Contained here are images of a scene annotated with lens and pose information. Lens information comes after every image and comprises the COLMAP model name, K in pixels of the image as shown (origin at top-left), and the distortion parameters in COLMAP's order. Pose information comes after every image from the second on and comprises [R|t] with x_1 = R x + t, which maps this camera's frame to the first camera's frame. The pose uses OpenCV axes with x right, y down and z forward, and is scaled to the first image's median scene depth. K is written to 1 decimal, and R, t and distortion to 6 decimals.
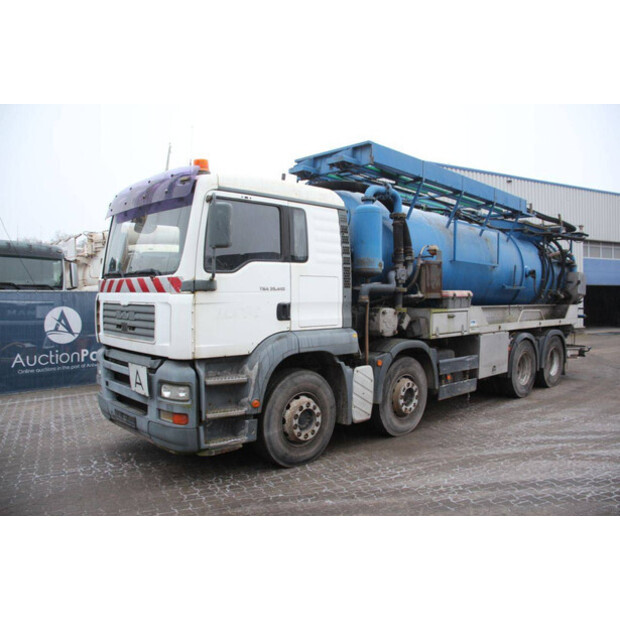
lens RADIAL K [[514.5, 0, 309.6], [0, 514.5, 305.2], [0, 0, 1]] dist [-0.143808, 0.097252]
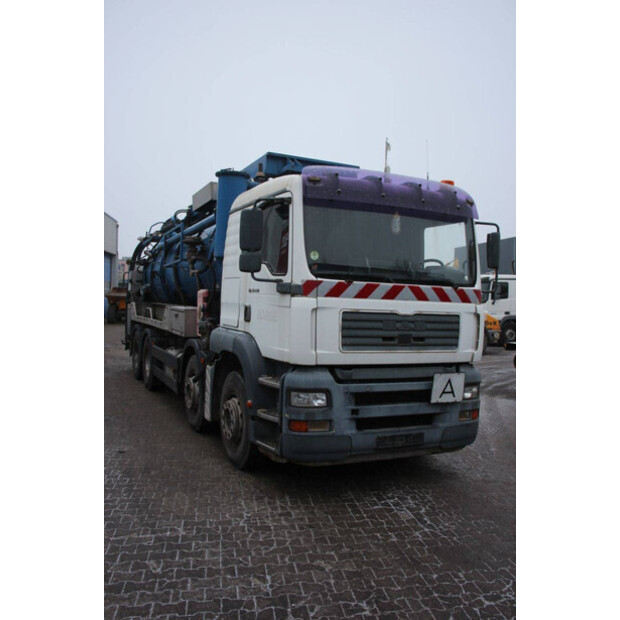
lens RADIAL K [[573.0, 0, 311.3], [0, 573.0, 314.0], [0, 0, 1]] dist [-0.079278, 0.000000]
pose [[0.296455, -0.015178, 0.954926, -1.253156], [-0.013183, 0.999713, 0.019983, -0.017149], [-0.954956, -0.018513, 0.296170, 0.774491]]
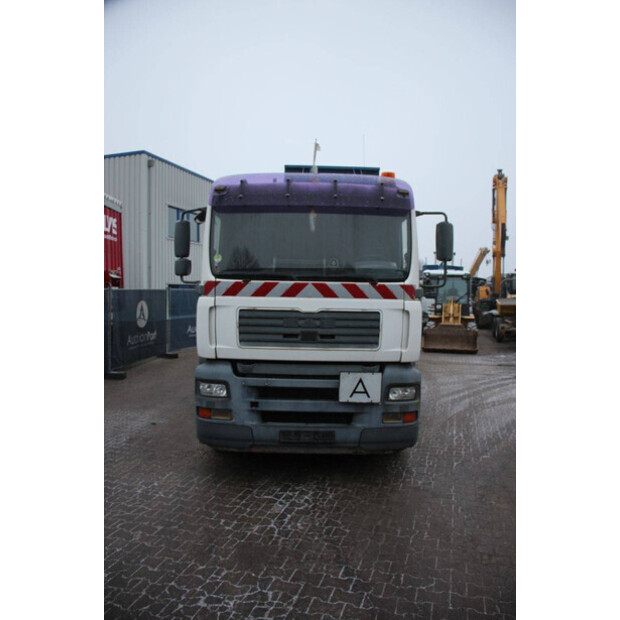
lens RADIAL K [[514.5, 0, 311.7], [0, 514.5, 309.0], [0, 0, 1]] dist [-0.143808, 0.097252]
pose [[0.678543, -0.017495, 0.734352, -0.936895], [0.002631, 0.999768, 0.021387, -0.022025], [-0.734556, -0.012580, 0.678432, 0.336667]]
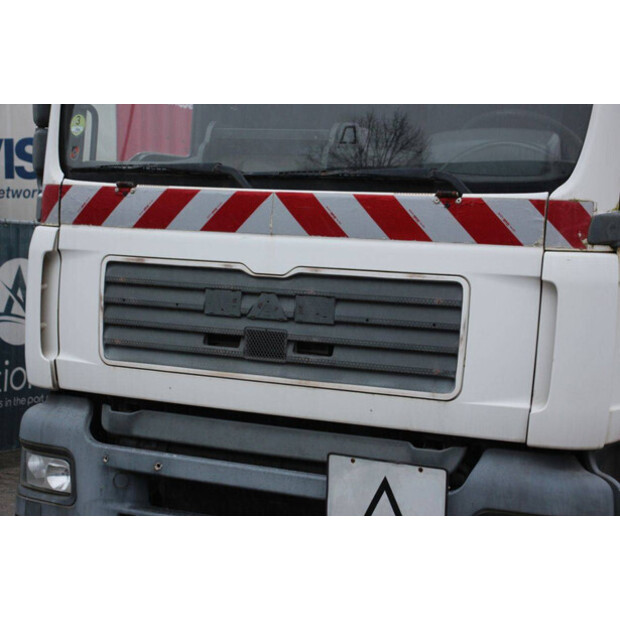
lens RADIAL K [[1294.7, 0, 306.4], [0, 1294.7, 325.8], [0, 0, 1]] dist [0.323678, 0.000000]
pose [[0.936857, 0.024158, 0.348876, -0.567019], [-0.039361, 0.998556, 0.036554, 0.001299], [-0.347489, -0.047978, 0.936456, 0.203151]]
